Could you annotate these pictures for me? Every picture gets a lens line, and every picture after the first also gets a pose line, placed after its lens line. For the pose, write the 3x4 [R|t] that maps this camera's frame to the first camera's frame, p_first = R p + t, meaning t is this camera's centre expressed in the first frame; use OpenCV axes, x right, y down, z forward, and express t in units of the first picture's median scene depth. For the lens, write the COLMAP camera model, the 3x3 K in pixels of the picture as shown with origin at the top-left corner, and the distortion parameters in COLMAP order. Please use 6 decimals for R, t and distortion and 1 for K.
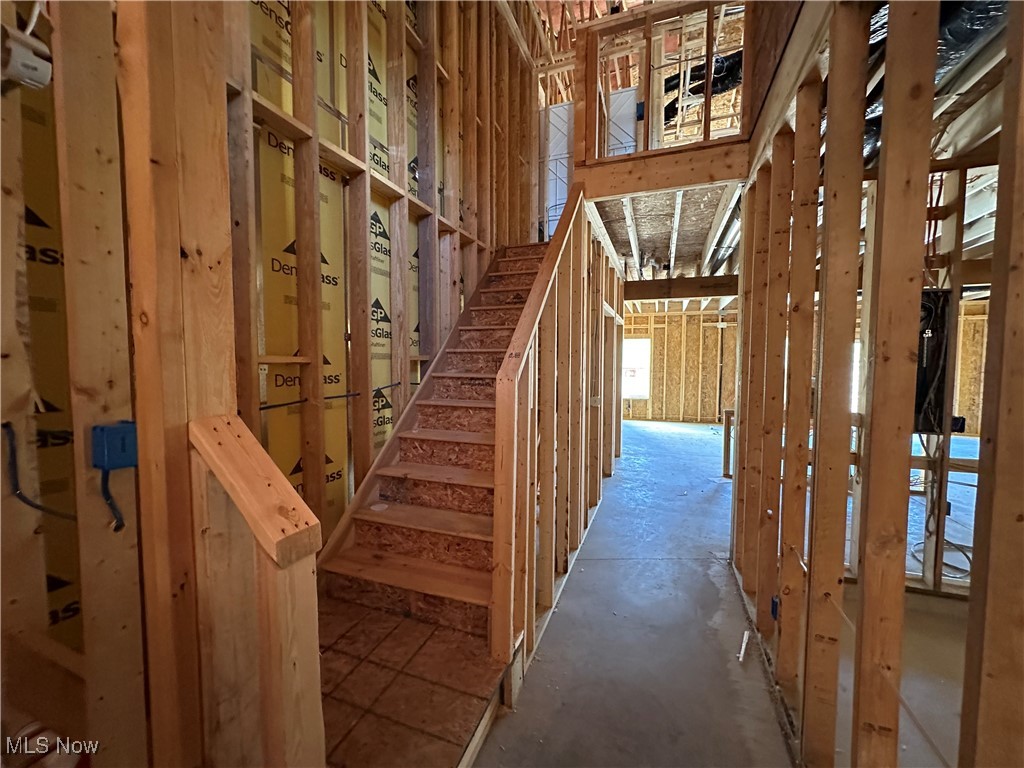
lens RADIAL K [[406.7, 0, 514.6], [0, 406.7, 384.9], [0, 0, 1]] dist [-0.005609, 0.000323]
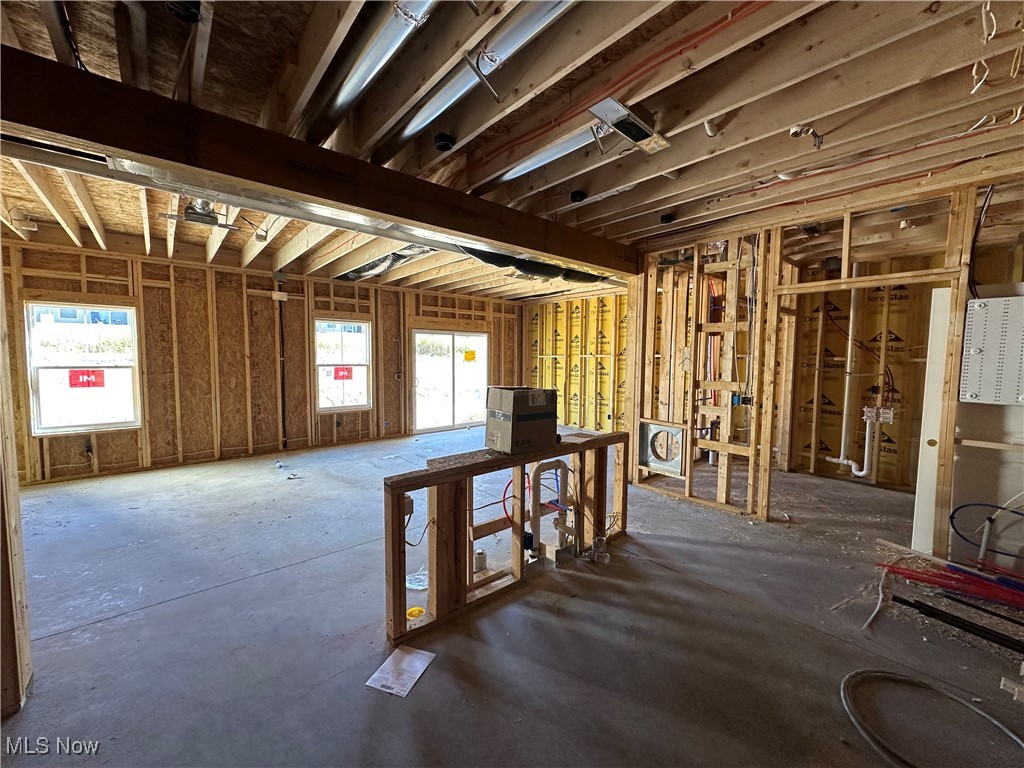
lens RADIAL K [[406.7, 0, 511.2], [0, 406.7, 383.7], [0, 0, 1]] dist [-0.005609, 0.000323]
pose [[0.489669, -0.059434, 0.869880, 0.127256], [0.042639, 0.998113, 0.044193, -0.023575], [-0.870865, 0.015450, 0.491279, 0.371379]]
